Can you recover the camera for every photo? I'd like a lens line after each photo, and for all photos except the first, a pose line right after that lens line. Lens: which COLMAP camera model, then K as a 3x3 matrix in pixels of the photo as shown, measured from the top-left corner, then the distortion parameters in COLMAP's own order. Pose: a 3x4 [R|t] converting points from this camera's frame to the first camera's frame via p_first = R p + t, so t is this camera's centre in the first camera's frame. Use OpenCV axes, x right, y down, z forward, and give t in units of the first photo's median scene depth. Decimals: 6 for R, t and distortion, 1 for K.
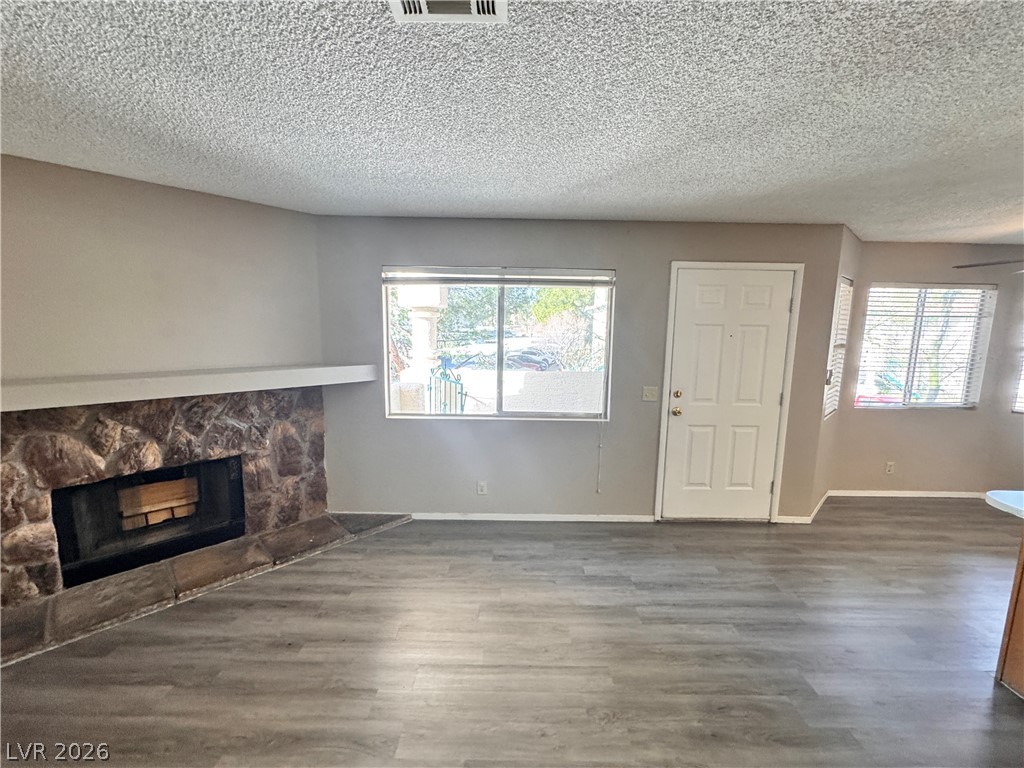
lens RADIAL K [[408.0, 0, 513.3], [0, 408.0, 382.4], [0, 0, 1]] dist [-0.002641, 0.000137]
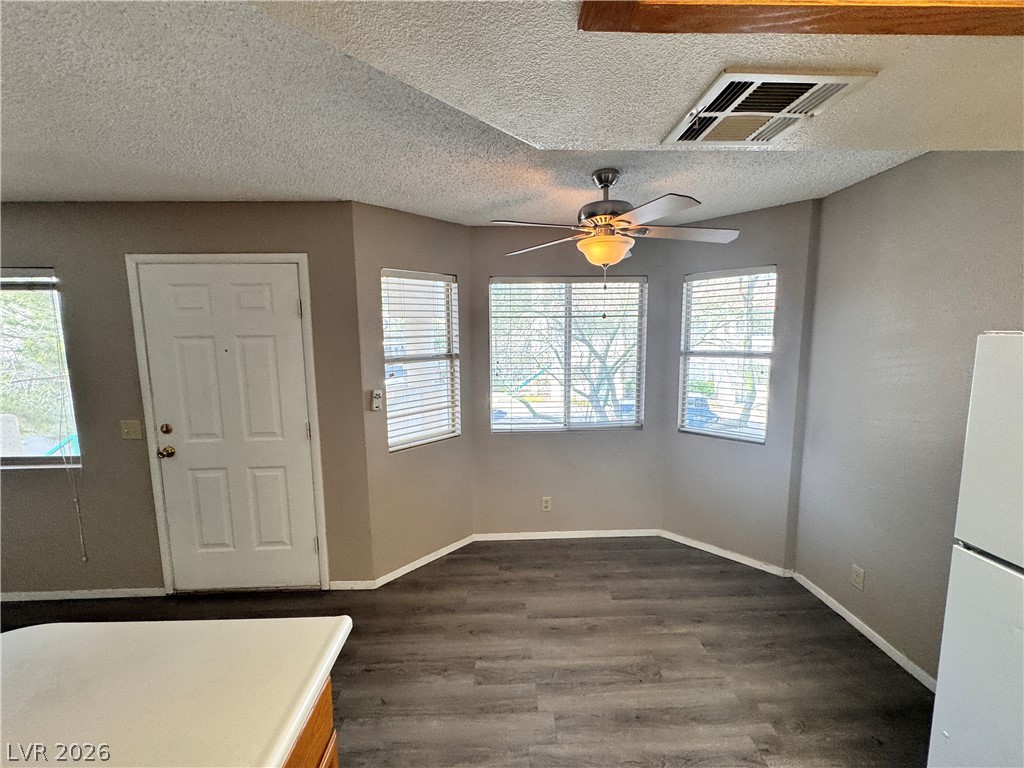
lens RADIAL K [[408.0, 0, 513.3], [0, 408.0, 382.4], [0, 0, 1]] dist [-0.002641, 0.000137]
pose [[0.999094, -0.030705, 0.029484, 0.994680], [0.031208, 0.999373, -0.016734, -0.024323], [-0.028952, 0.017639, 0.999425, 0.216255]]
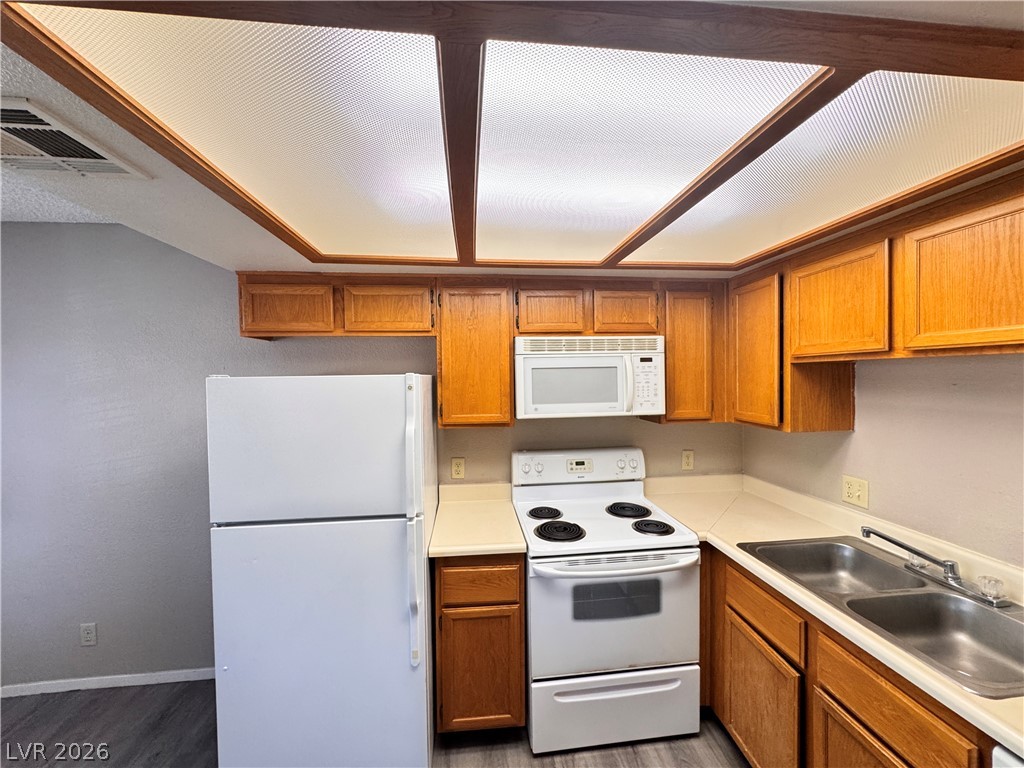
lens RADIAL K [[408.0, 0, 513.3], [0, 408.0, 382.4], [0, 0, 1]] dist [-0.002641, 0.000137]
pose [[-0.112547, -0.033617, 0.993078, 0.875468], [0.146810, 0.987896, 0.050079, -0.021987], [-0.982741, 0.151430, -0.106249, 0.228115]]
